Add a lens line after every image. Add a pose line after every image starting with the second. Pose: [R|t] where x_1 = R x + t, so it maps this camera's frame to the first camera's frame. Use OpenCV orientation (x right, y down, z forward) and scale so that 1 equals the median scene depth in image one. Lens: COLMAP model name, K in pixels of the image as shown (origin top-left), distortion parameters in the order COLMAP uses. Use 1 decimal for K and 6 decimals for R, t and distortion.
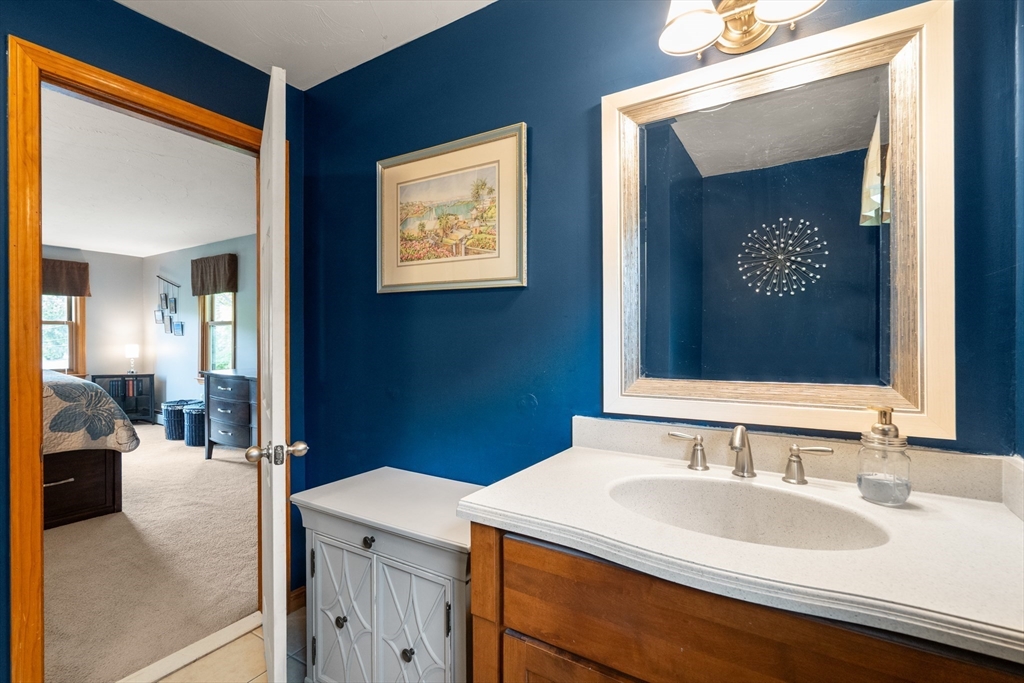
lens RADIAL K [[471.2, 0, 505.0], [0, 471.2, 340.6], [0, 0, 1]] dist [-0.002808, 0.001243]
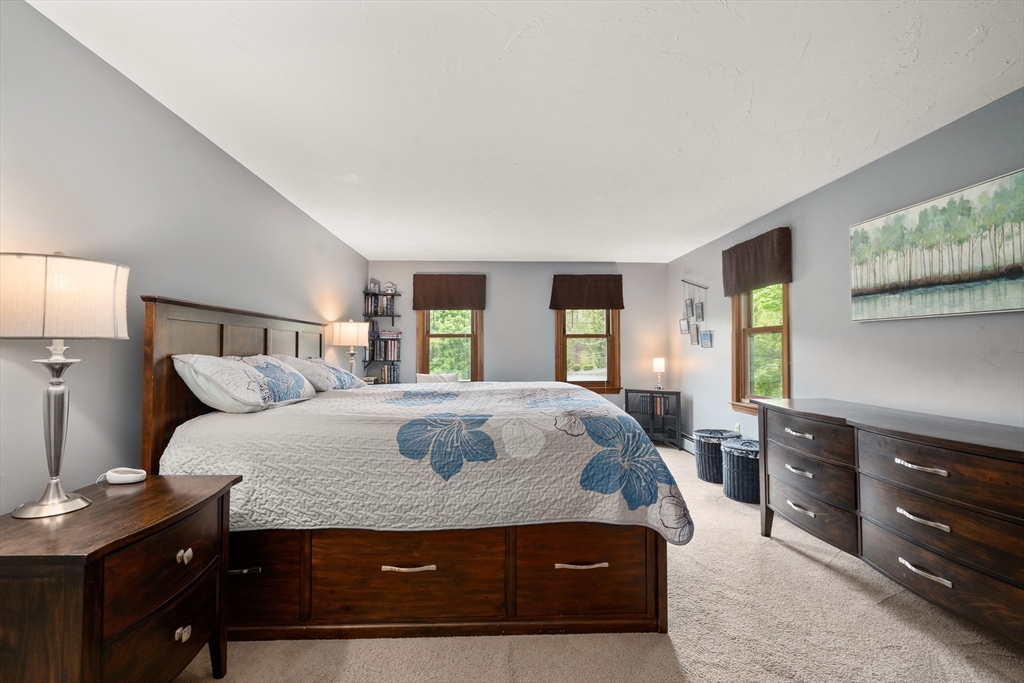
lens RADIAL K [[471.2, 0, 507.7], [0, 471.2, 341.4], [0, 0, 1]] dist [-0.002808, 0.001243]
pose [[0.572517, -0.019258, -0.819667, -0.249068], [-0.001573, 0.999696, -0.024586, -0.000597], [0.819891, 0.015366, 0.572313, 0.277977]]
